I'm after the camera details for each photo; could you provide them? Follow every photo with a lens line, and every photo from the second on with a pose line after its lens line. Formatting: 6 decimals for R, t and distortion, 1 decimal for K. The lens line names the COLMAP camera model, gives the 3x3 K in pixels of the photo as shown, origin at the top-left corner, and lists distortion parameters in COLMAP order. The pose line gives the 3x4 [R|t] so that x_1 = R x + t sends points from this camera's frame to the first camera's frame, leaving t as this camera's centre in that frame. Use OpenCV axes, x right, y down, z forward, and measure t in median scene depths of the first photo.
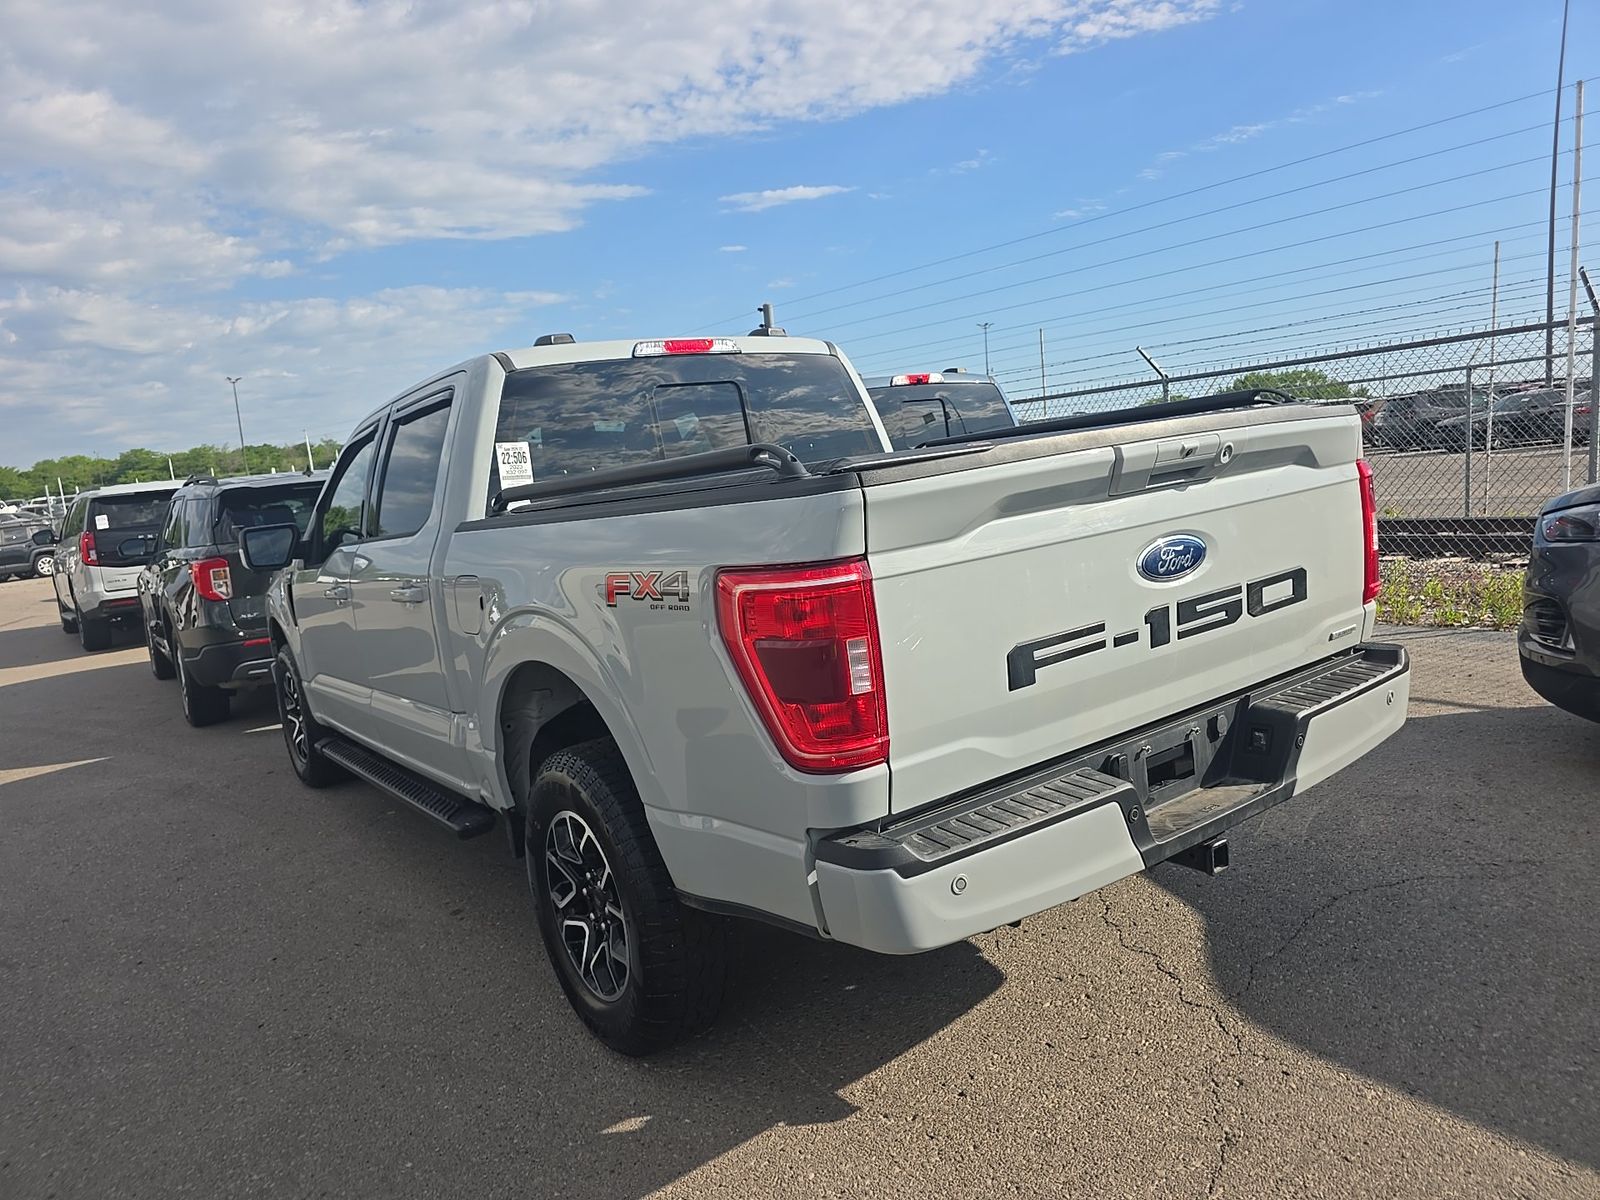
lens RADIAL K [[1108.8, 0, 802.2], [0, 1108.8, 600.1], [0, 0, 1]] dist [0.045695, -0.046773]
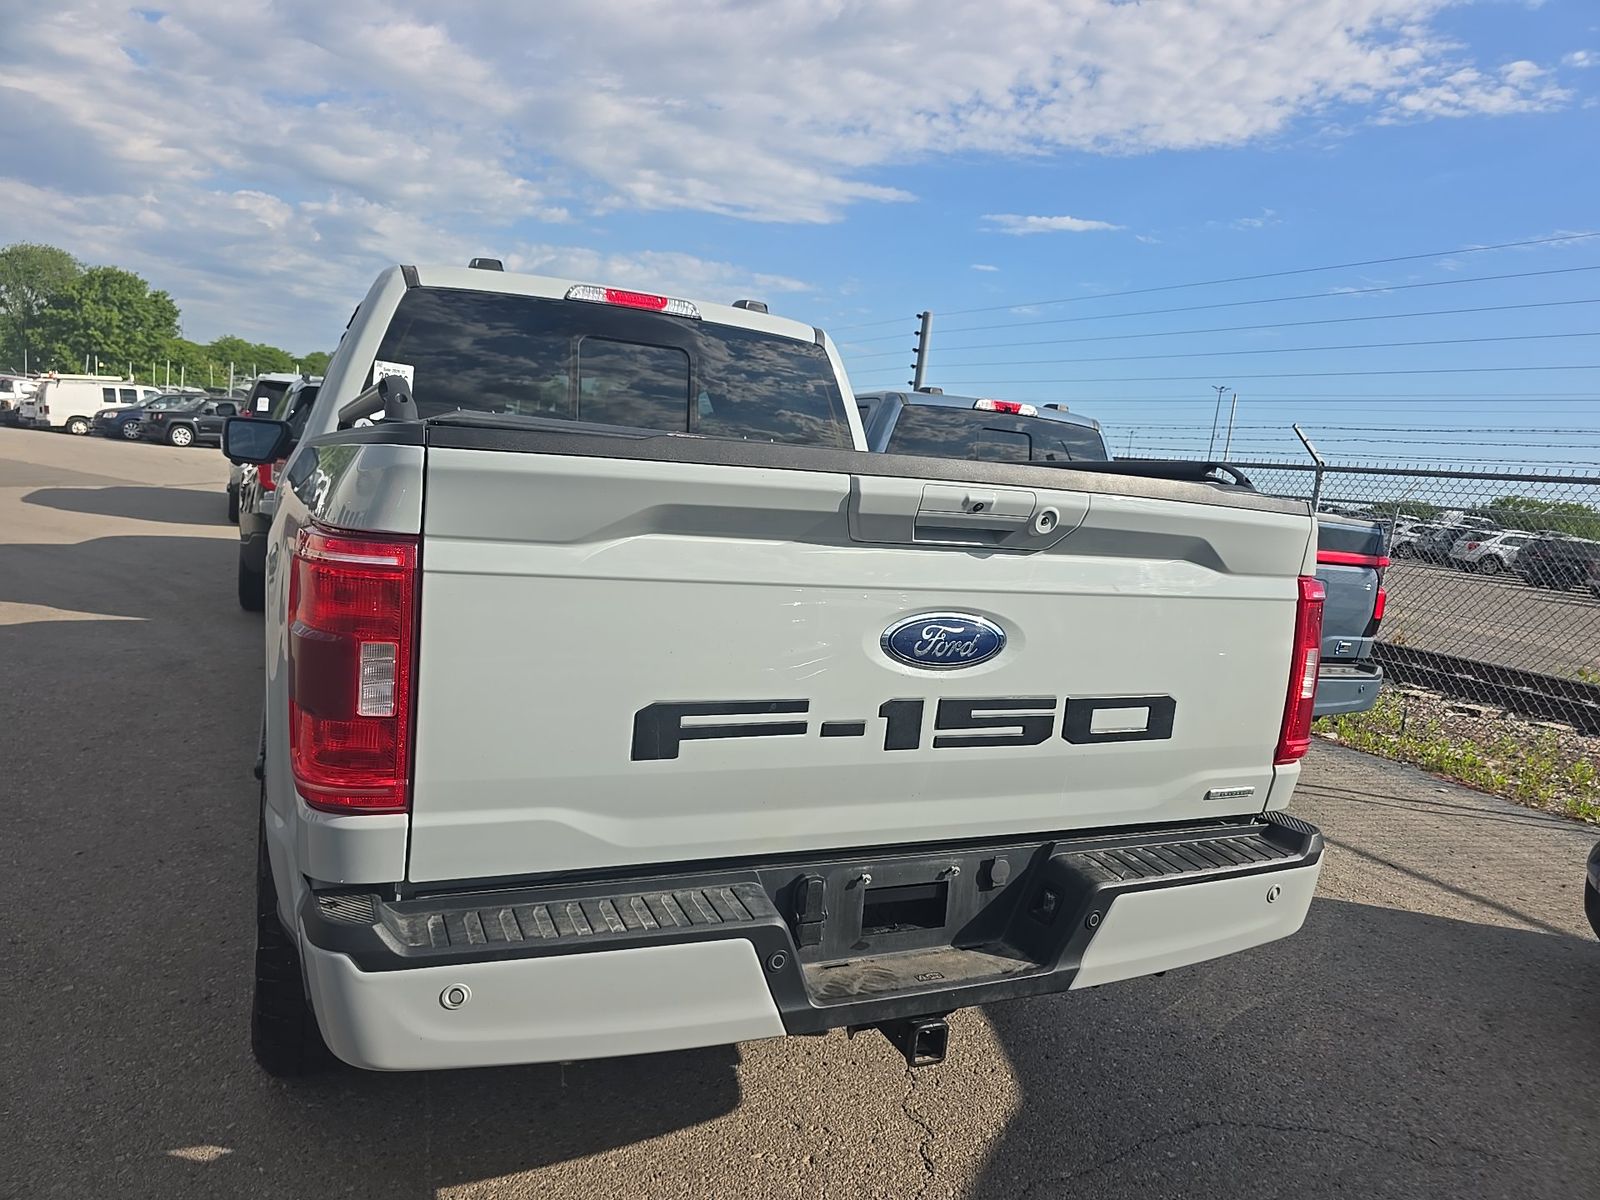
lens RADIAL K [[1108.8, 0, 805.5], [0, 1108.8, 598.7], [0, 0, 1]] dist [0.045695, -0.046773]
pose [[0.962397, 0.216786, -0.163693, 0.129802], [-0.218517, 0.975804, 0.007574, -0.018448], [0.161375, 0.028480, 0.986482, 0.087306]]
